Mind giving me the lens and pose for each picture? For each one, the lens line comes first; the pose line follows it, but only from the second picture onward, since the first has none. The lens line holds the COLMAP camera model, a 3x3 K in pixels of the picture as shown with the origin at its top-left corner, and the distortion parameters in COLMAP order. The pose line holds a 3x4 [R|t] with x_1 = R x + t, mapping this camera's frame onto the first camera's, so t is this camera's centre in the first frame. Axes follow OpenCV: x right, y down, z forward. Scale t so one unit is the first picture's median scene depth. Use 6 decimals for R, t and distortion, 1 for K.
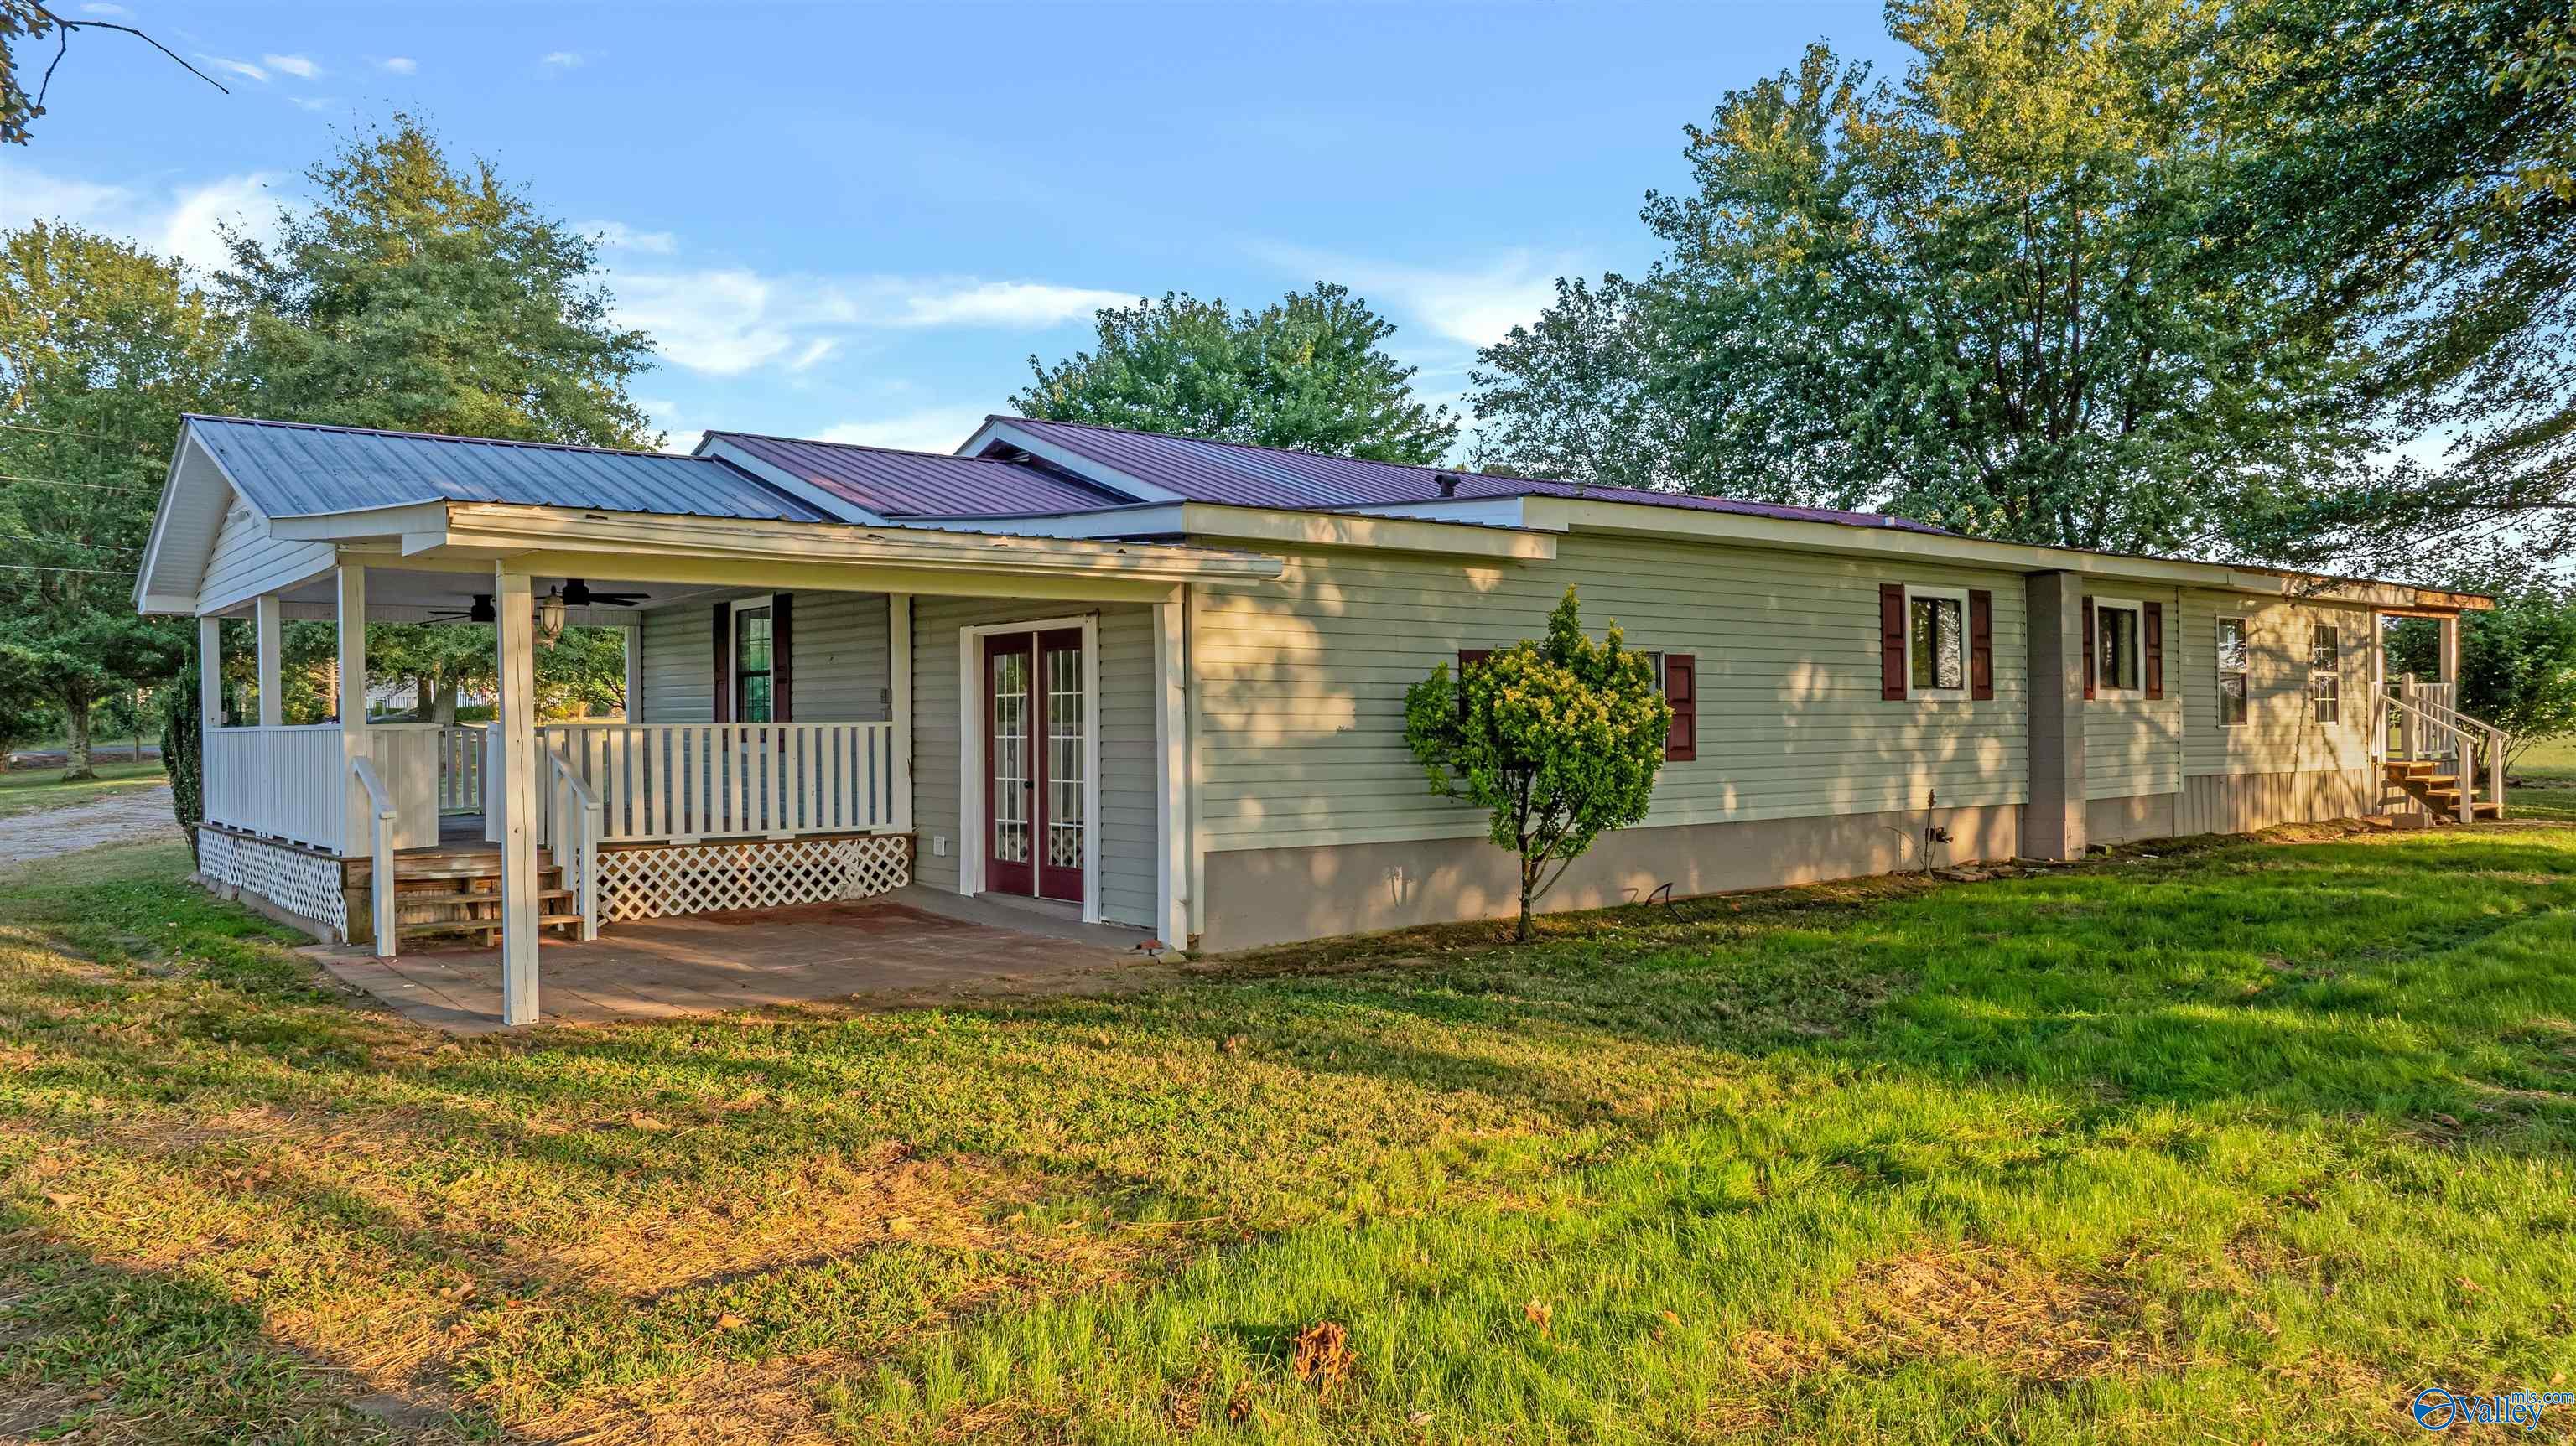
lens RADIAL K [[1812.5, 0, 1291.9], [0, 1812.5, 727.1], [0, 0, 1]] dist [-0.001021, -0.064225]
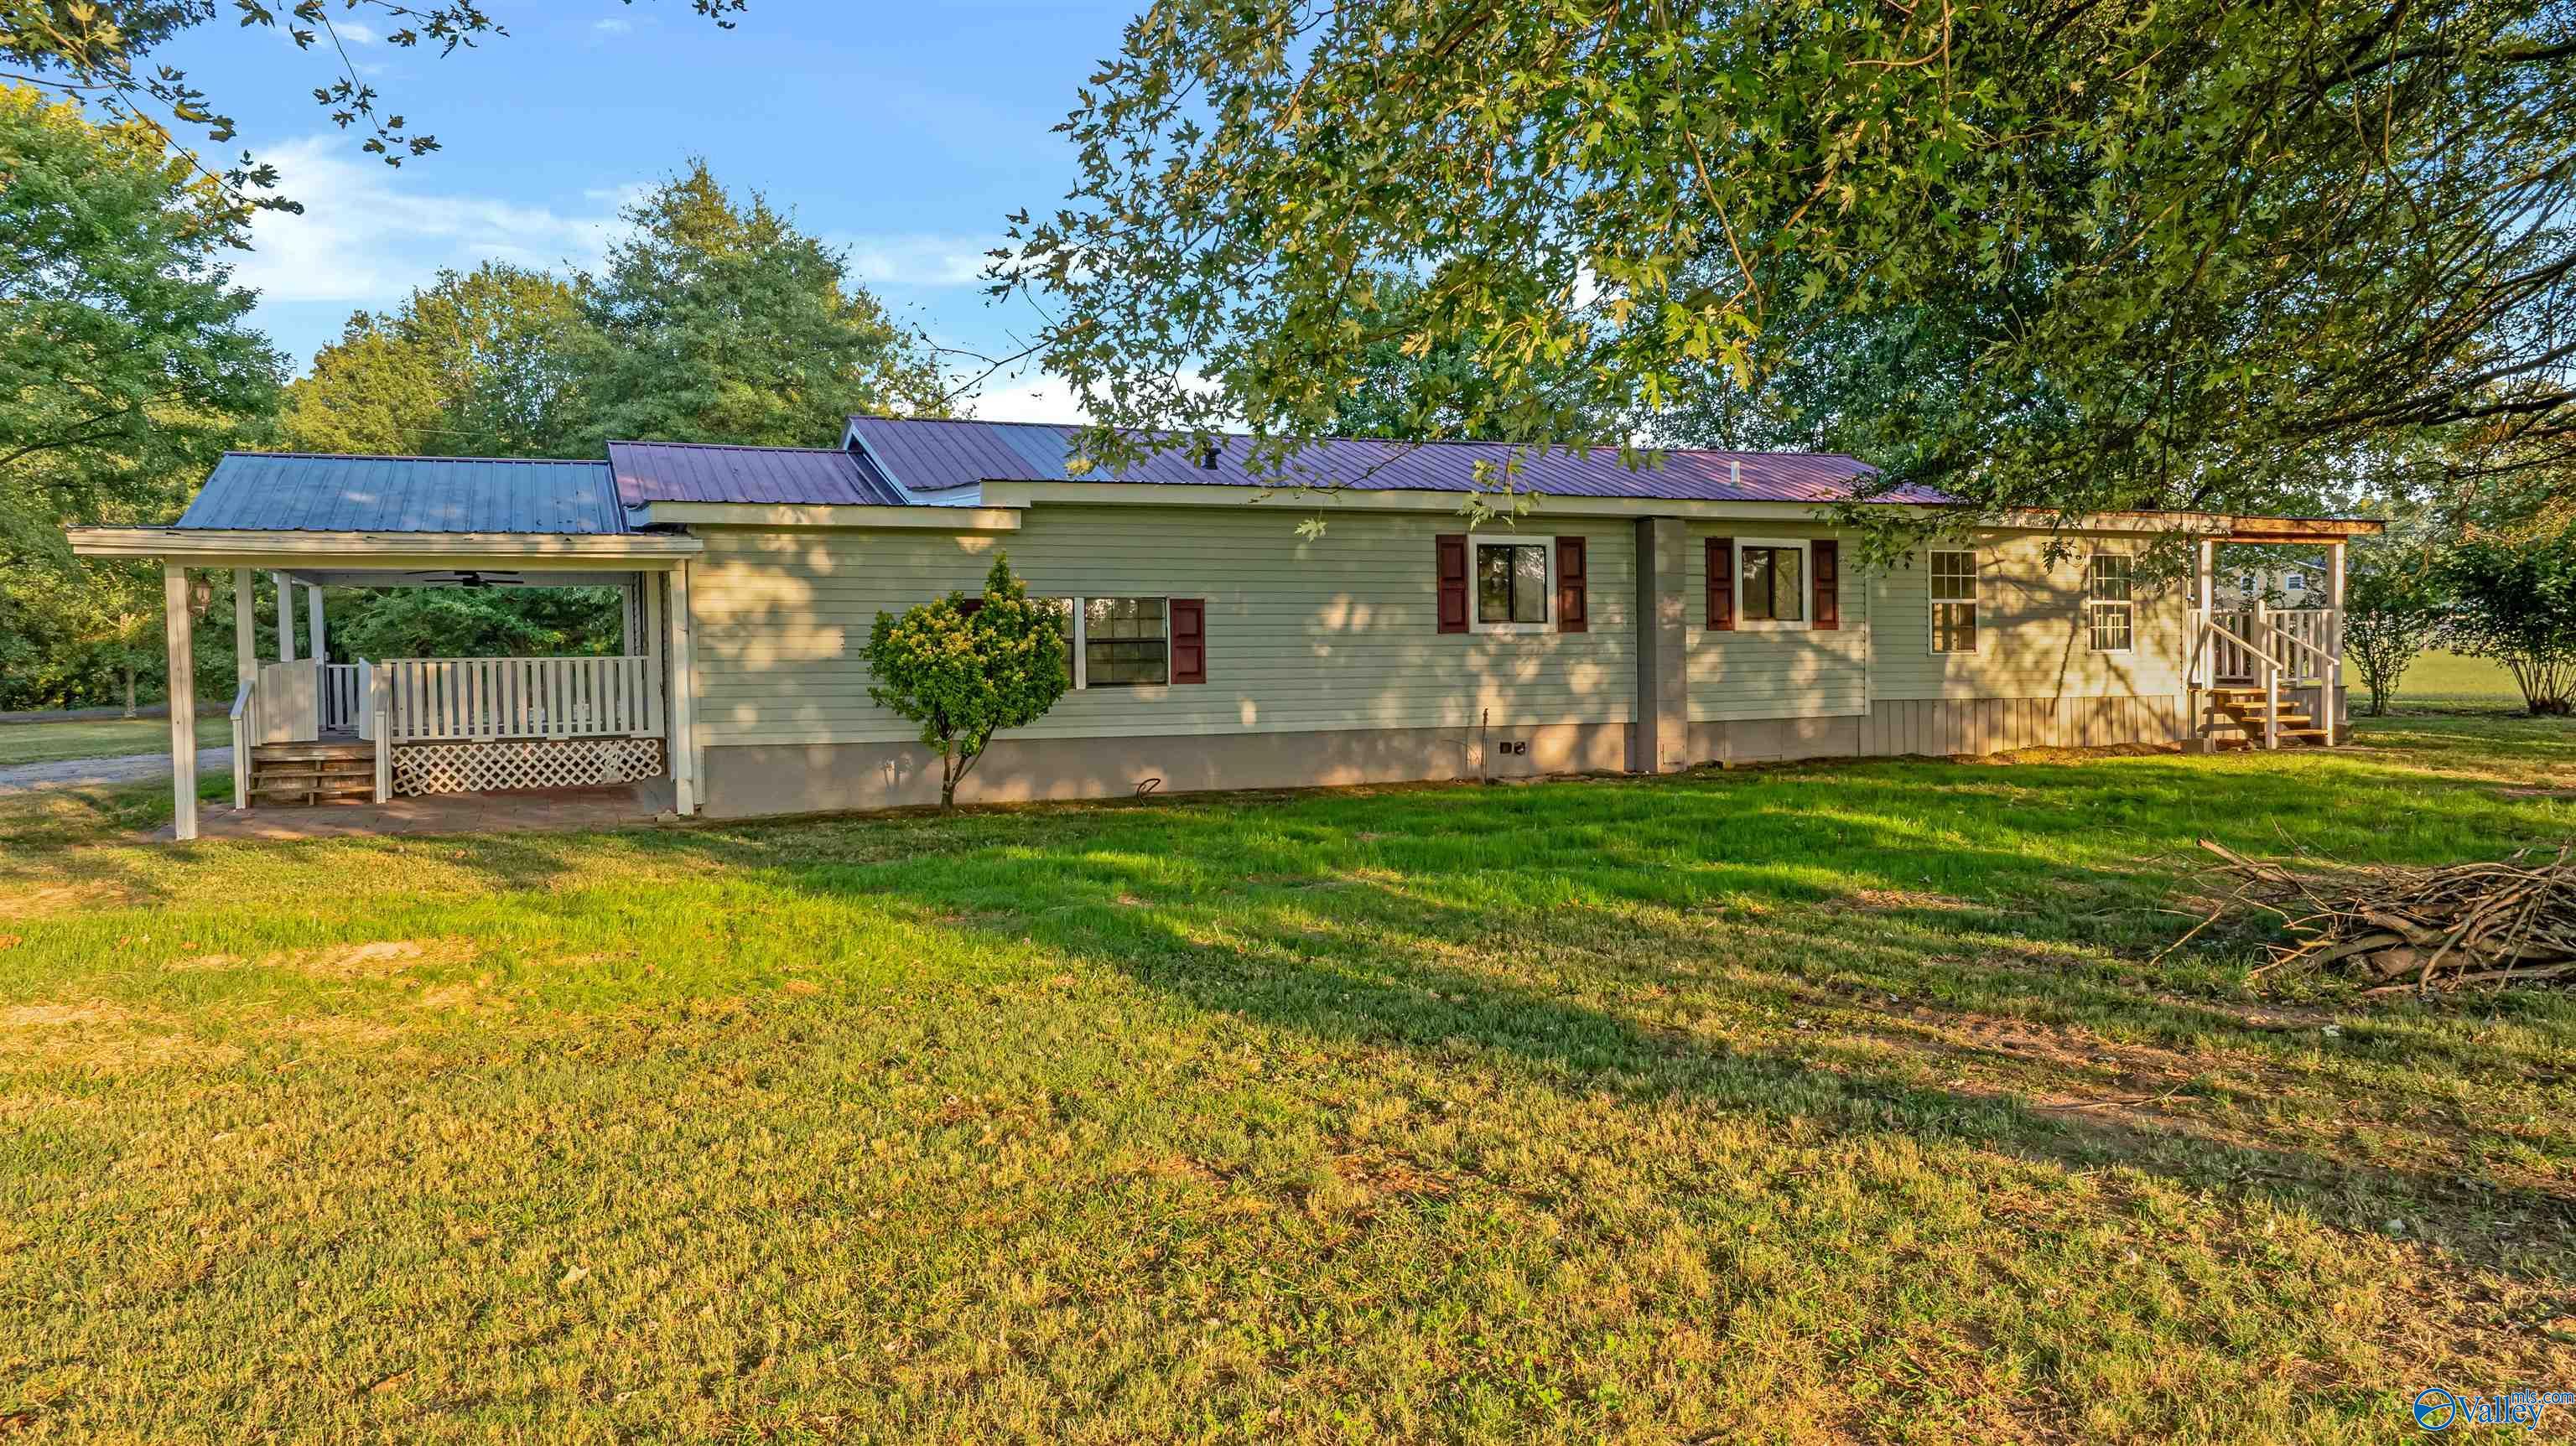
lens RADIAL K [[1812.5, 0, 1291.9], [0, 1812.5, 727.1], [0, 0, 1]] dist [-0.001021, -0.064225]
pose [[0.961480, 0.003701, -0.274850, 0.621123], [0.005990, 0.999390, 0.034413, 0.006113], [0.274810, -0.034734, 0.960871, -0.192944]]
